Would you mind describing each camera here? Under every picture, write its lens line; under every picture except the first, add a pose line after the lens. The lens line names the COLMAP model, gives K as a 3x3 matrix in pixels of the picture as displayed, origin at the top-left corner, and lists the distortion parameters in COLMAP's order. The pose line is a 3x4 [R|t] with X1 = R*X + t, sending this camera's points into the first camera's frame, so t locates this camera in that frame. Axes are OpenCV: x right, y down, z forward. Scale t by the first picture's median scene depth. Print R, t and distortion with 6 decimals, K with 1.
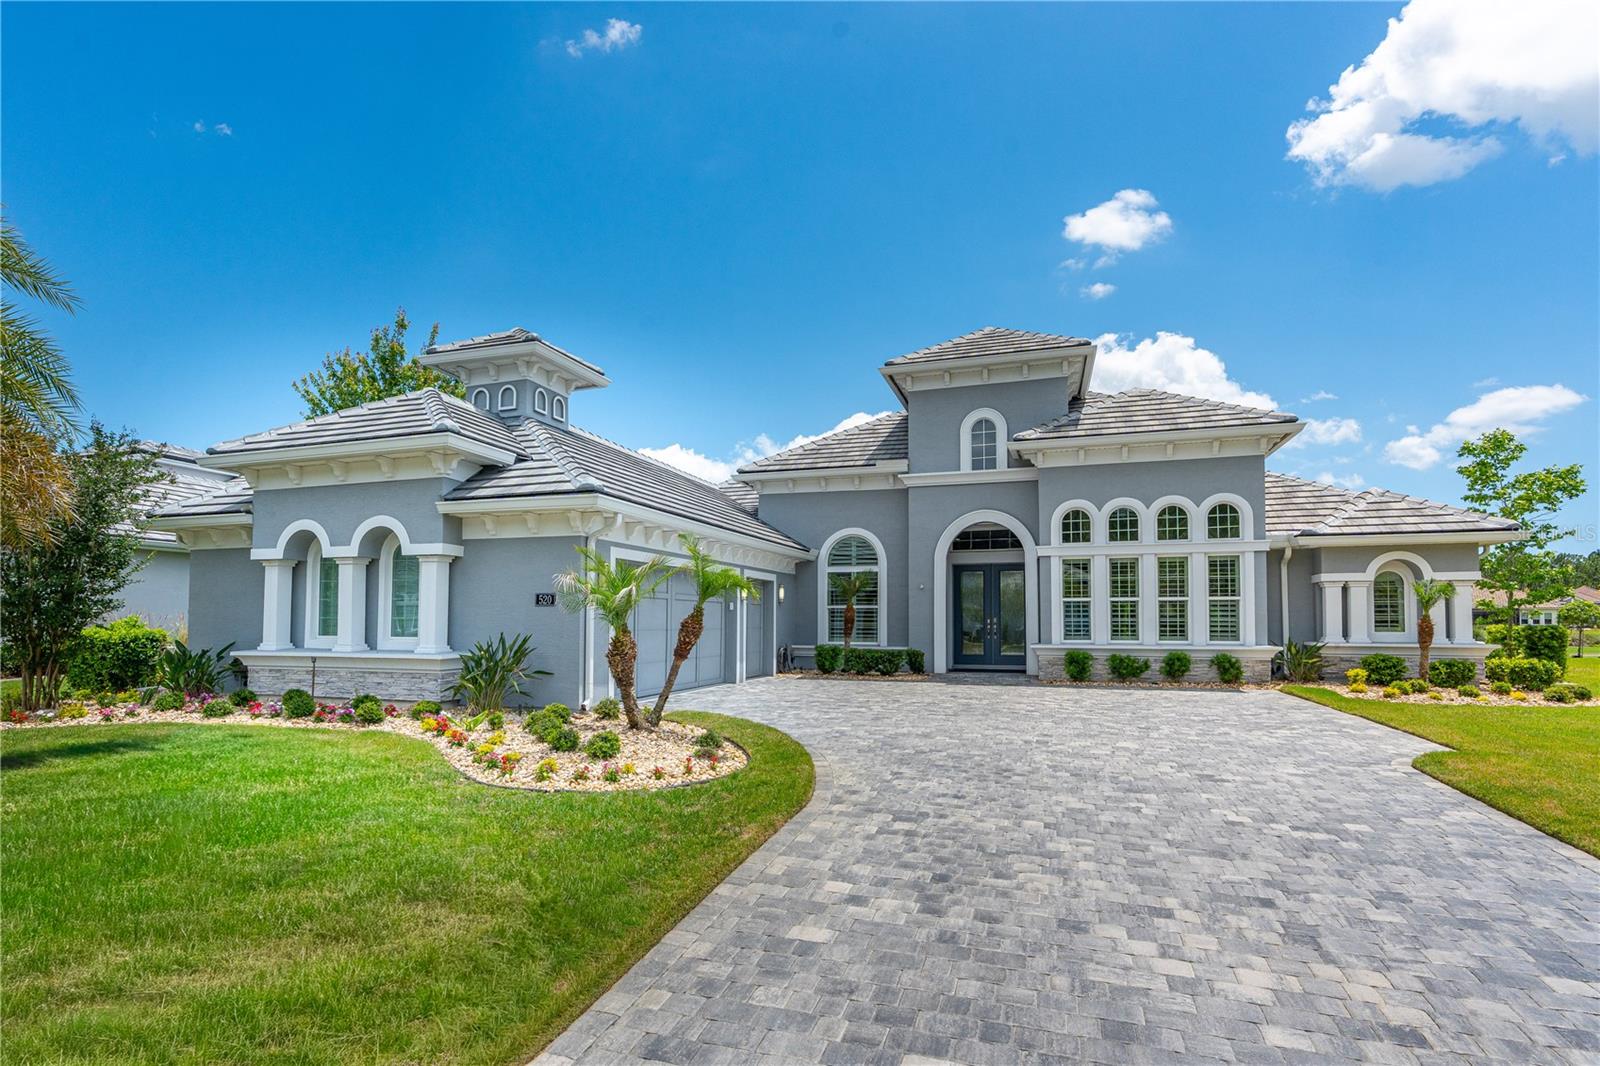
lens RADIAL K [[803.6, 0, 656.3], [0, 803.6, 599.0], [0, 0, 1]] dist [0.000357, 0.001332]
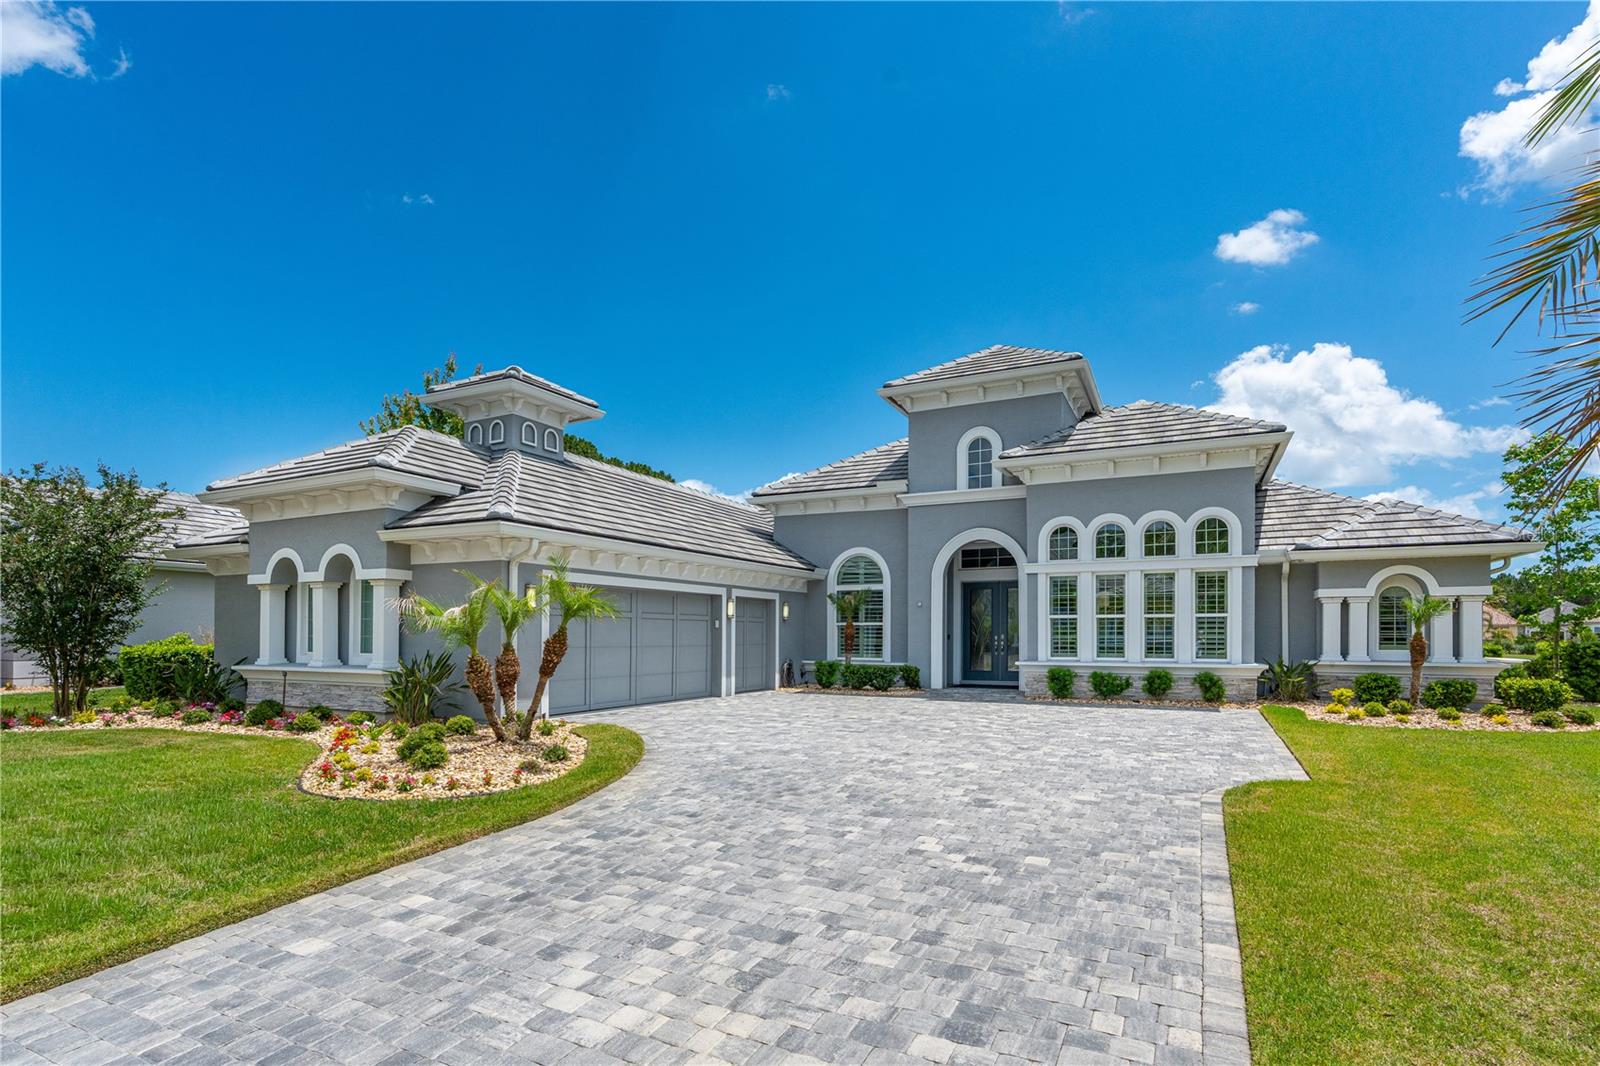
lens RADIAL K [[746.4, 0, 671.0], [0, 746.4, 625.8], [0, 0, 1]] dist [-0.002285, 0.000594]
pose [[0.992418, -0.001428, -0.122902, 0.187929], [0.003117, 0.999903, 0.013552, -0.002564], [0.122871, -0.013832, 0.992326, 0.025167]]
